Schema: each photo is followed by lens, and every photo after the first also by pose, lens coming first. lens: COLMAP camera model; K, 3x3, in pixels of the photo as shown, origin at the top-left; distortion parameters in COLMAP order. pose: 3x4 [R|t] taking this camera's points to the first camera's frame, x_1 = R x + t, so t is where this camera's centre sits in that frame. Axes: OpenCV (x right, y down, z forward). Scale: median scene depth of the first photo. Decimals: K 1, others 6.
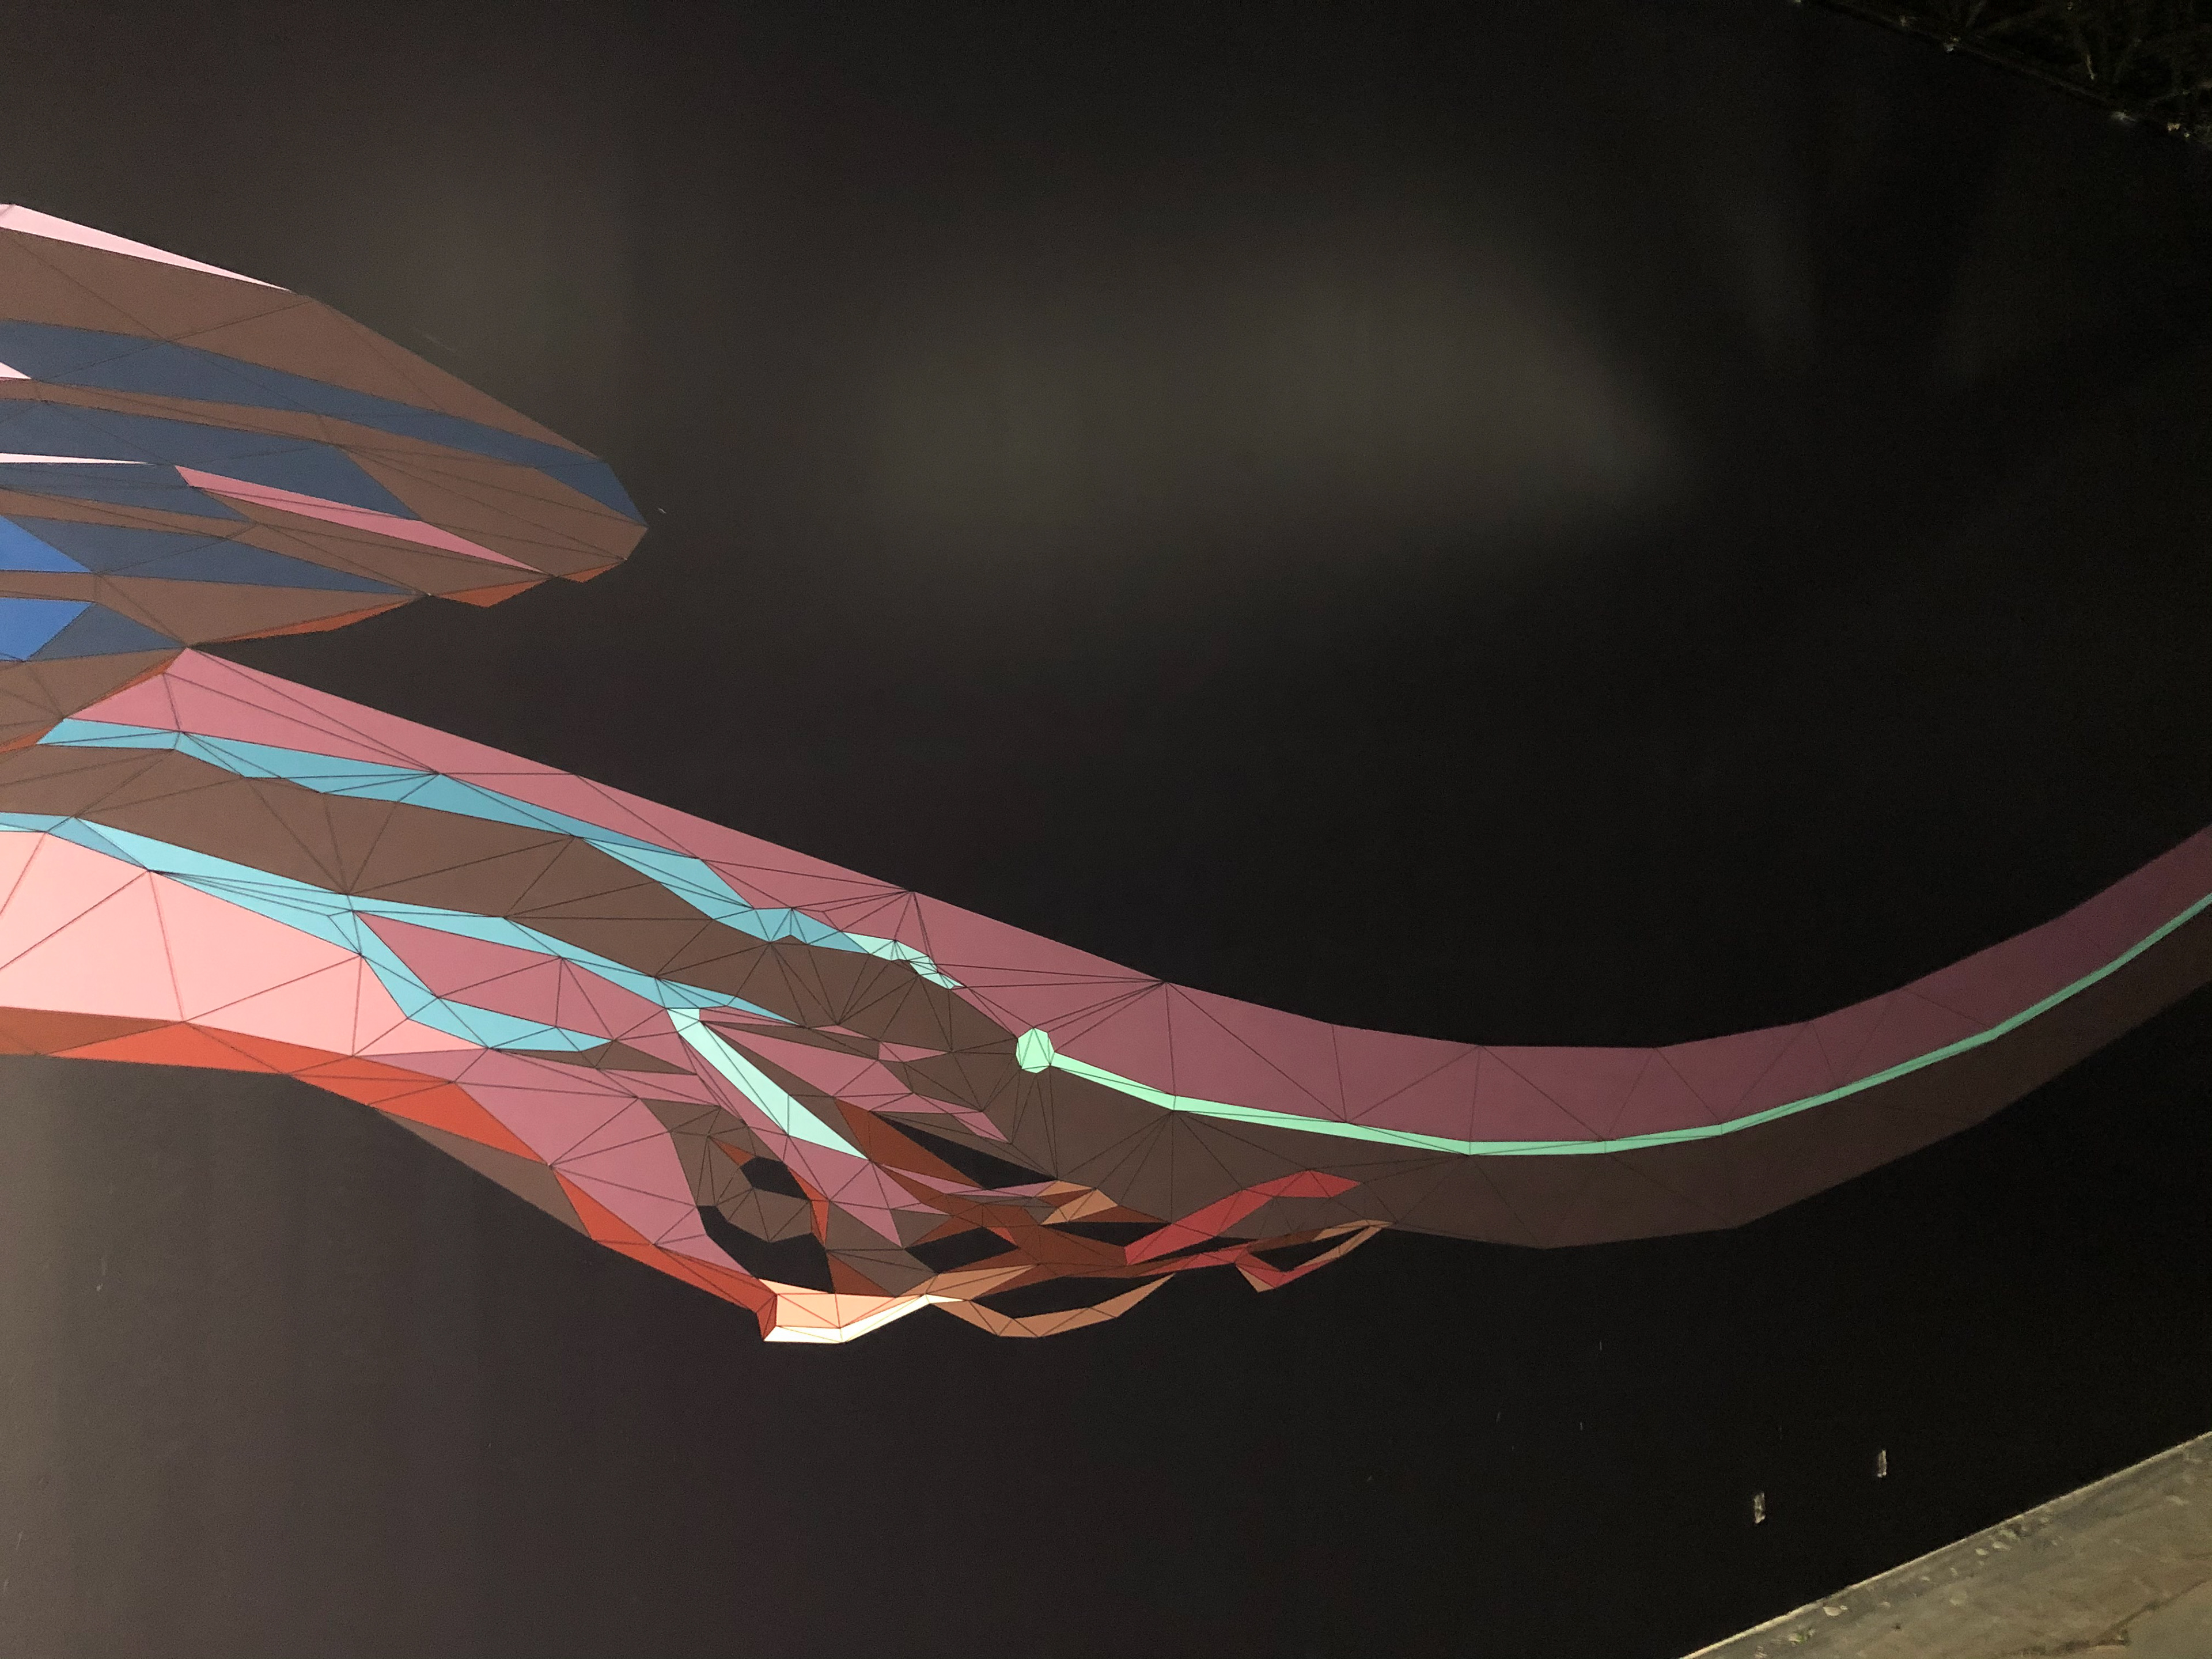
lens RADIAL K [[1804.3, 0, 1106.4], [0, 1804.3, 823.5], [0, 0, 1]] dist [0.036199, -0.025522]
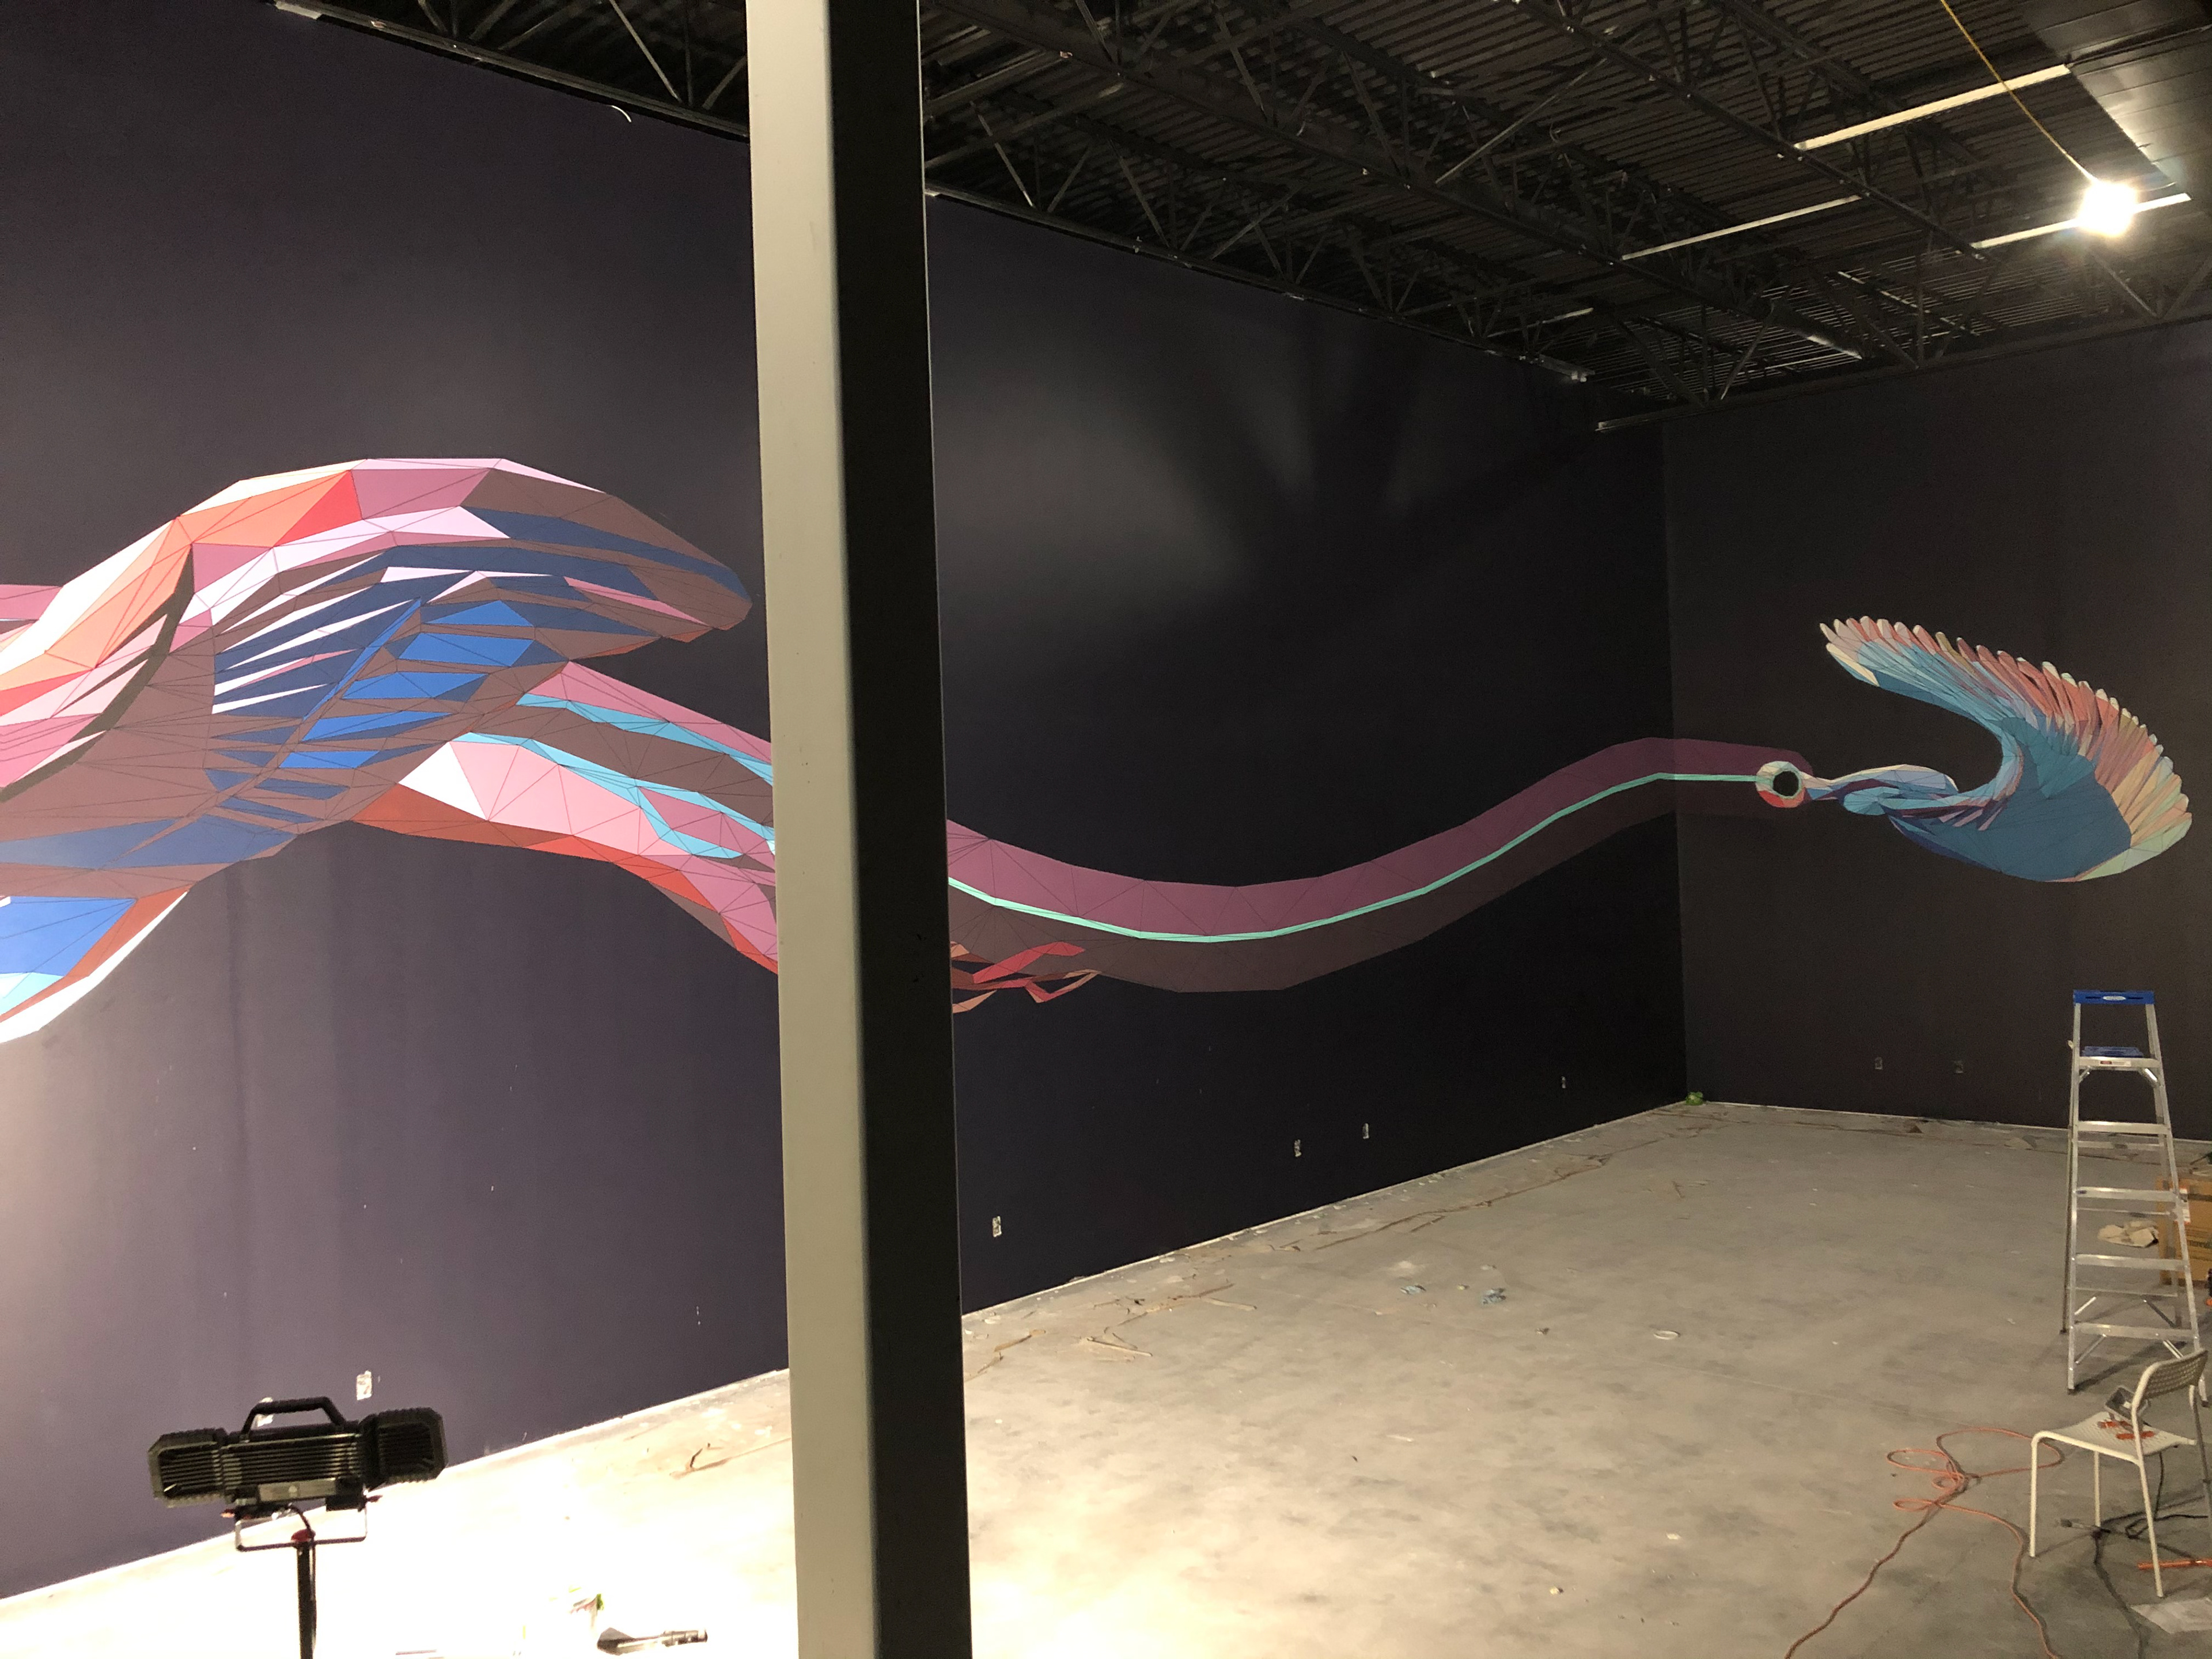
lens RADIAL K [[1804.3, 0, 1114.7], [0, 1804.3, 847.9], [0, 0, 1]] dist [0.036199, -0.025522]
pose [[0.975763, -0.021200, 0.217799, -0.298385], [0.021689, 0.999765, 0.000142, 0.118175], [-0.217750, 0.004585, 0.975994, -1.054285]]
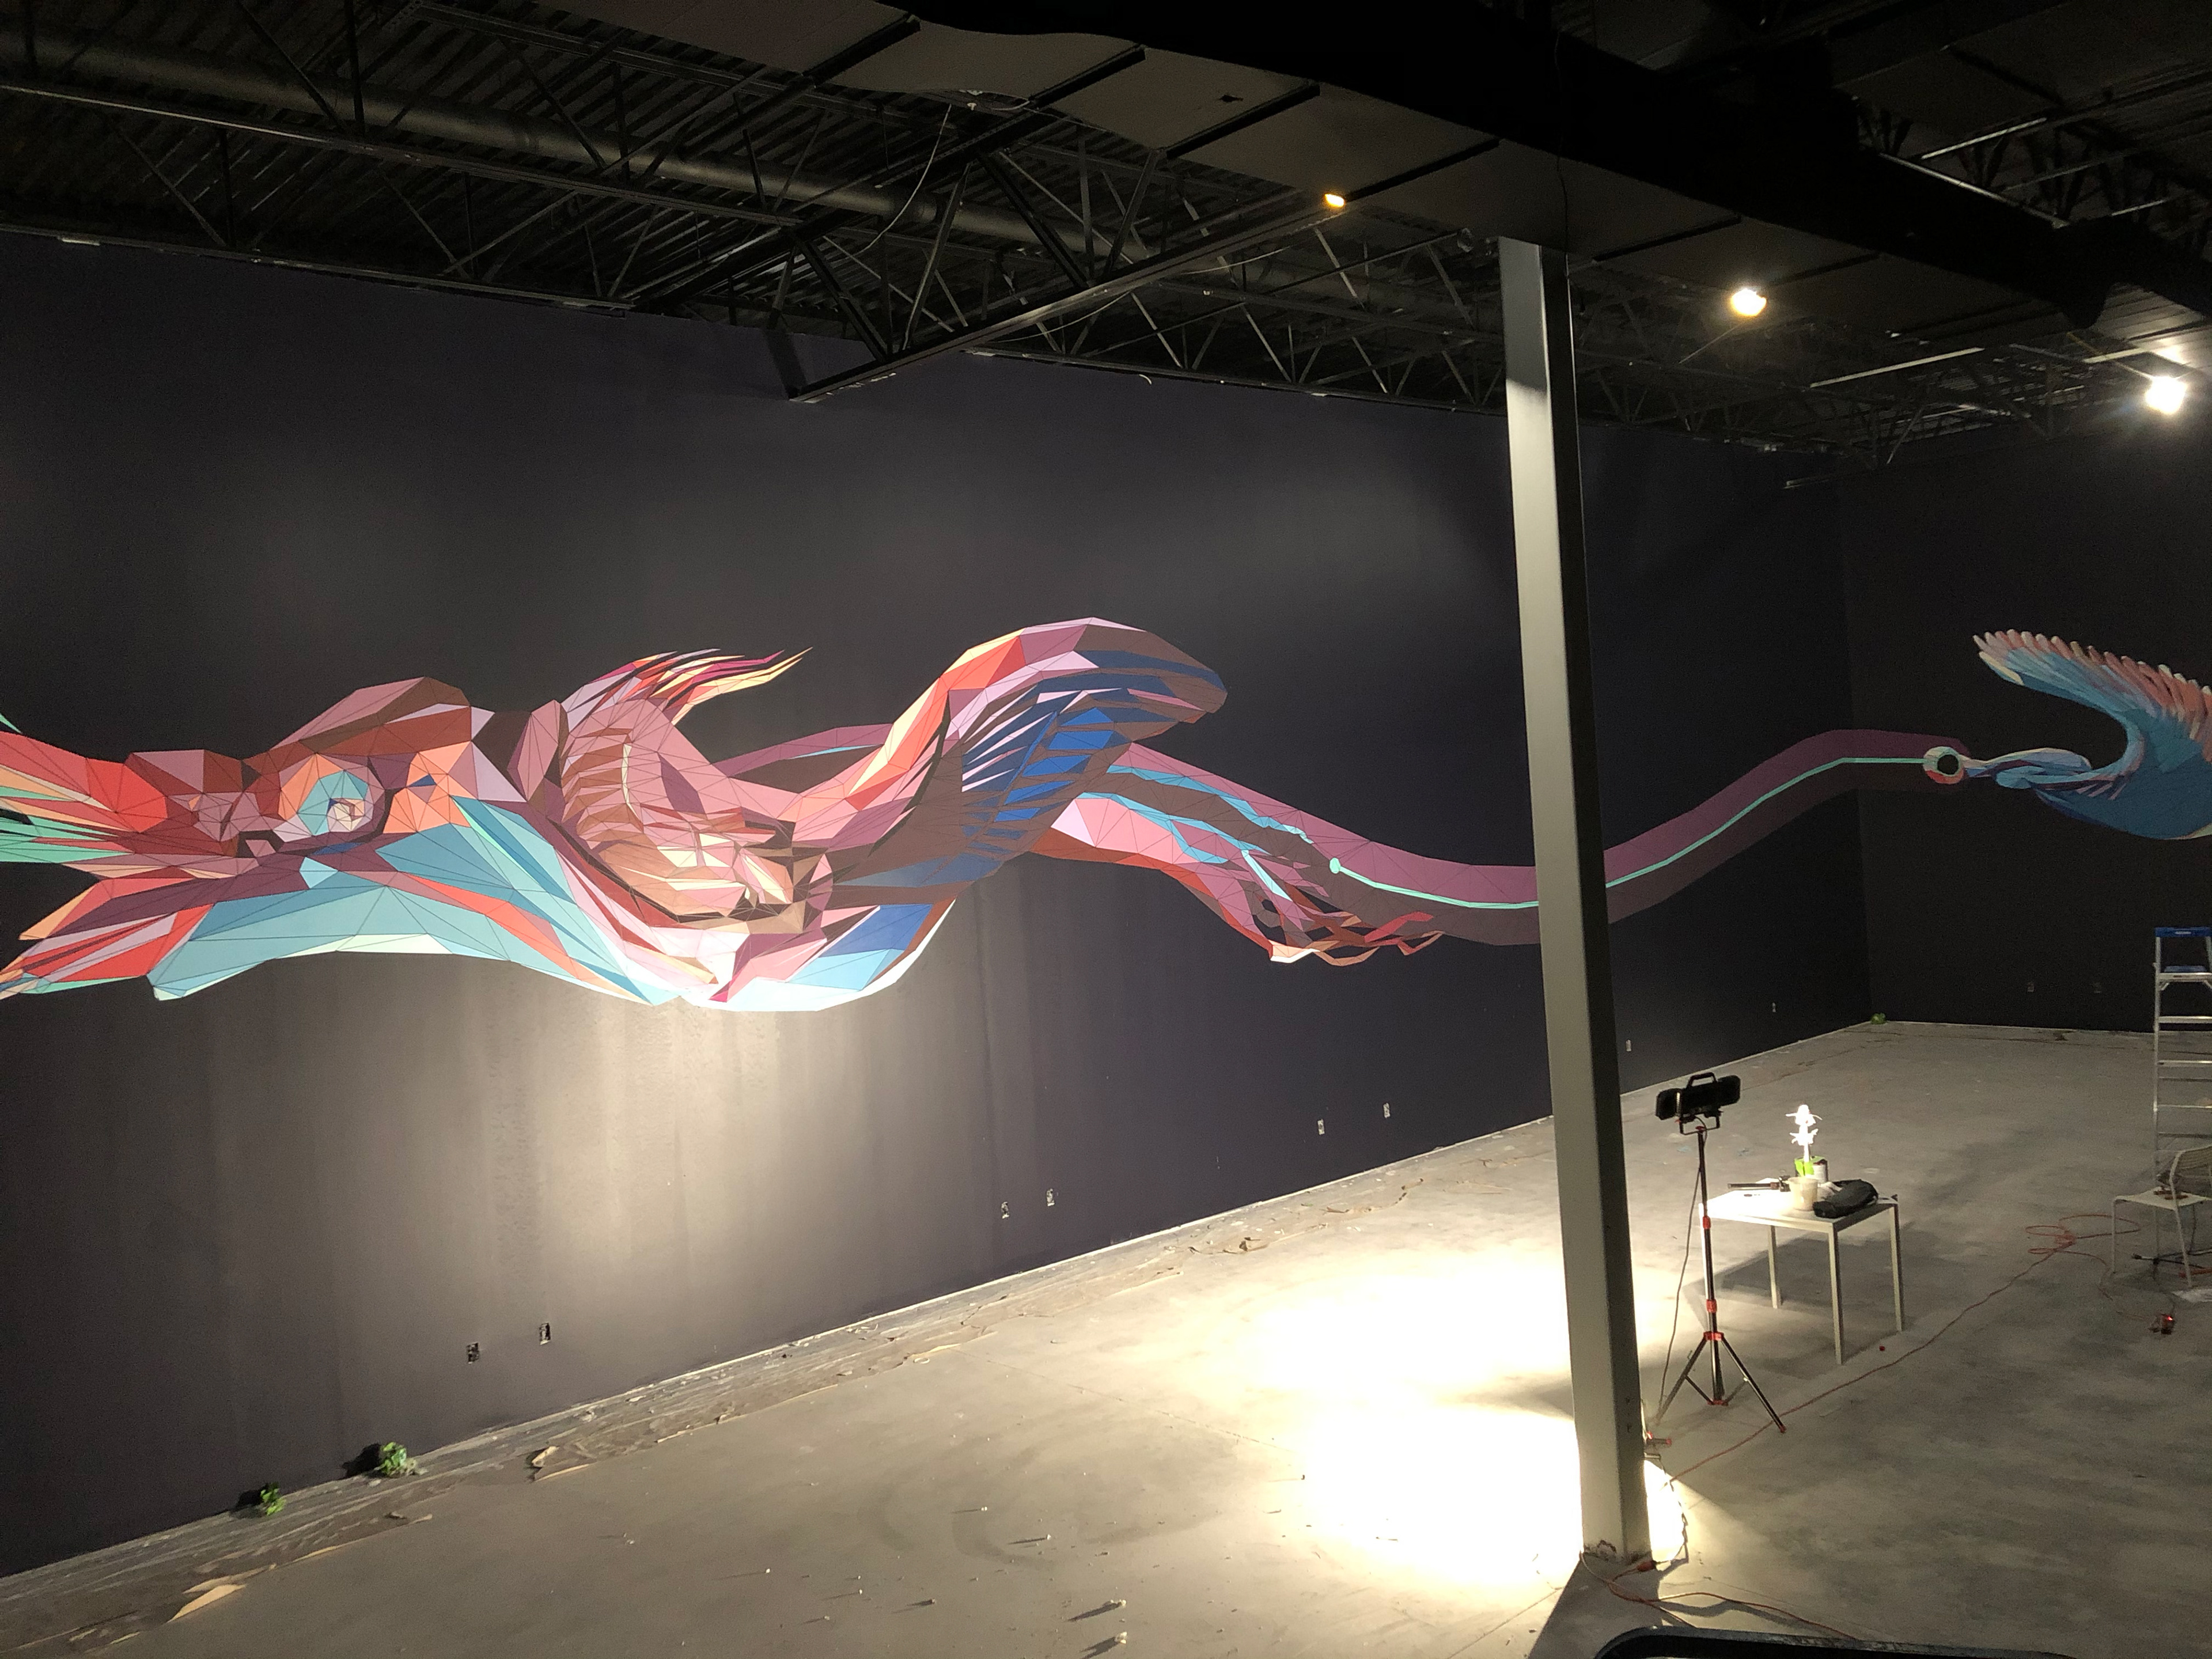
lens RADIAL K [[1816.2, 0, 1098.1], [0, 1816.2, 837.5], [0, 0, 1]] dist [0.025781, 0.003425]
pose [[0.989140, -0.055142, 0.136239, -0.883937], [0.053370, 0.998436, 0.016627, 0.016949], [-0.136943, -0.009175, 0.990536, -1.970186]]
